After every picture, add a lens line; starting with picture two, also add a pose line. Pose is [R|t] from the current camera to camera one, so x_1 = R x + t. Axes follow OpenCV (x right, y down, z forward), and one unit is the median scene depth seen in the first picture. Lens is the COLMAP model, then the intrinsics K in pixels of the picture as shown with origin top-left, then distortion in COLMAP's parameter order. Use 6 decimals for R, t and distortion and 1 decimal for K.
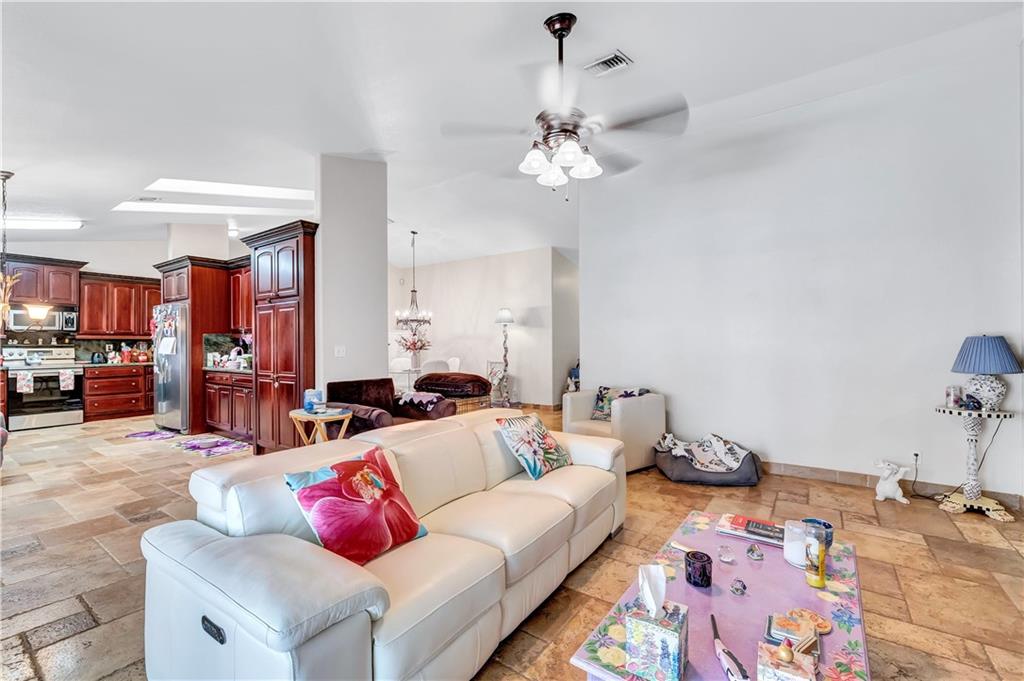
lens RADIAL K [[428.9, 0, 510.6], [0, 428.9, 342.8], [0, 0, 1]] dist [-0.002272, 0.000307]
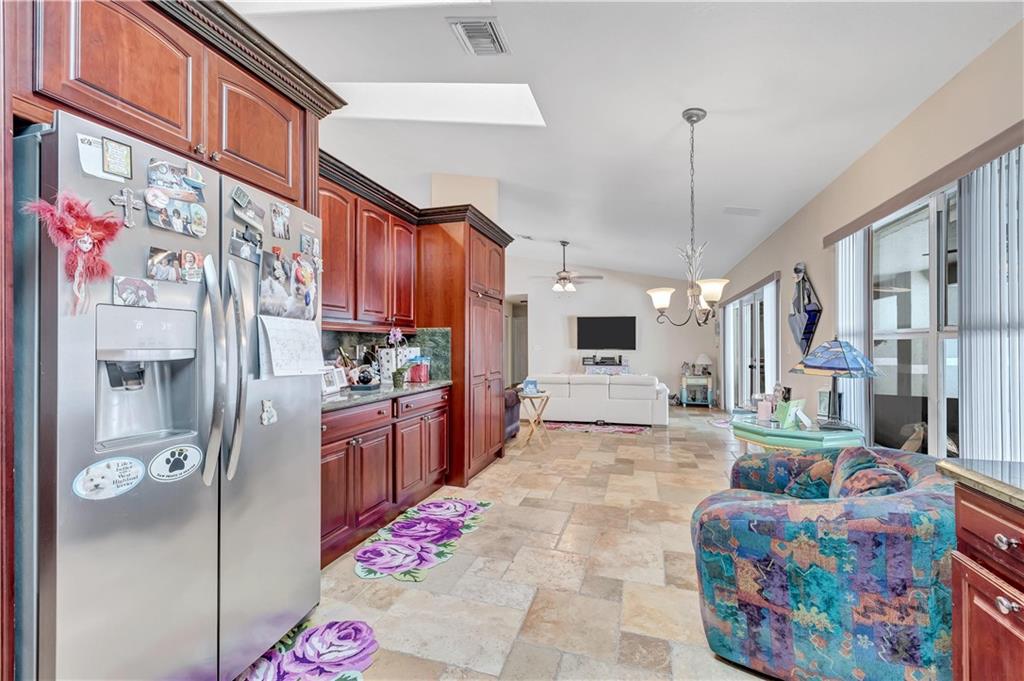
lens RADIAL K [[428.9, 0, 510.6], [0, 428.9, 342.8], [0, 0, 1]] dist [-0.002272, 0.000307]
pose [[-0.300318, 0.010020, 0.953786, -1.052246], [0.002138, 0.999949, -0.009831, 0.007086], [-0.953837, -0.000913, -0.300325, 0.892330]]
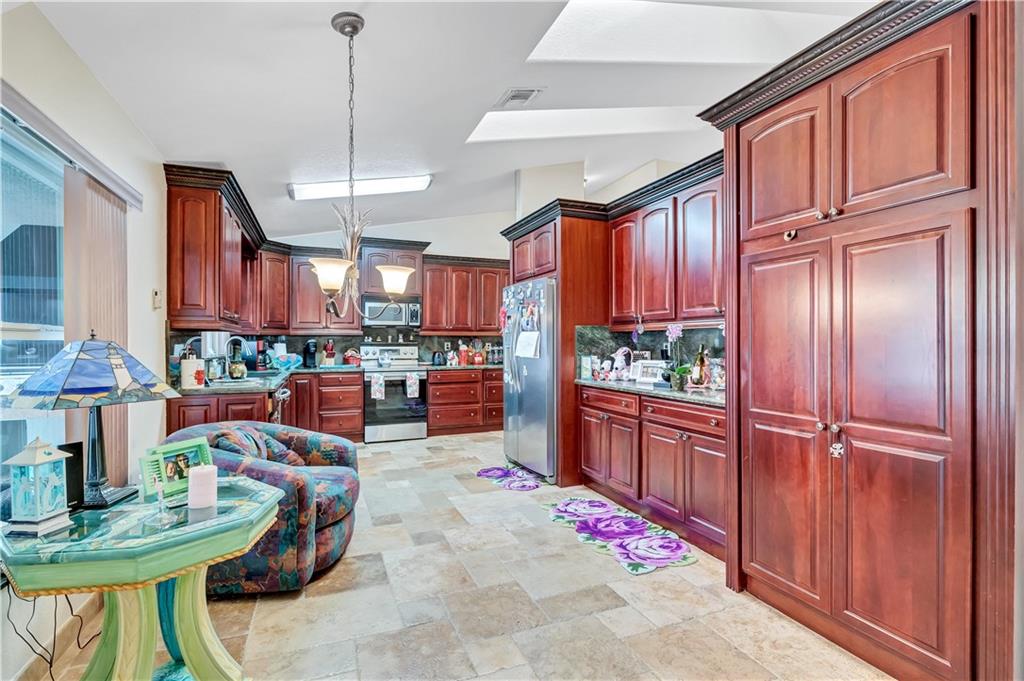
lens RADIAL K [[478.4, 0, 512.0], [0, 478.4, 340.5], [0, 0, 1]] dist [-0.000766, -0.000048]
pose [[0.839795, -0.001061, -0.542903, -0.385964], [0.001487, 0.999999, 0.000346, 0.000273], [0.542902, -0.001097, 0.839795, 0.338659]]
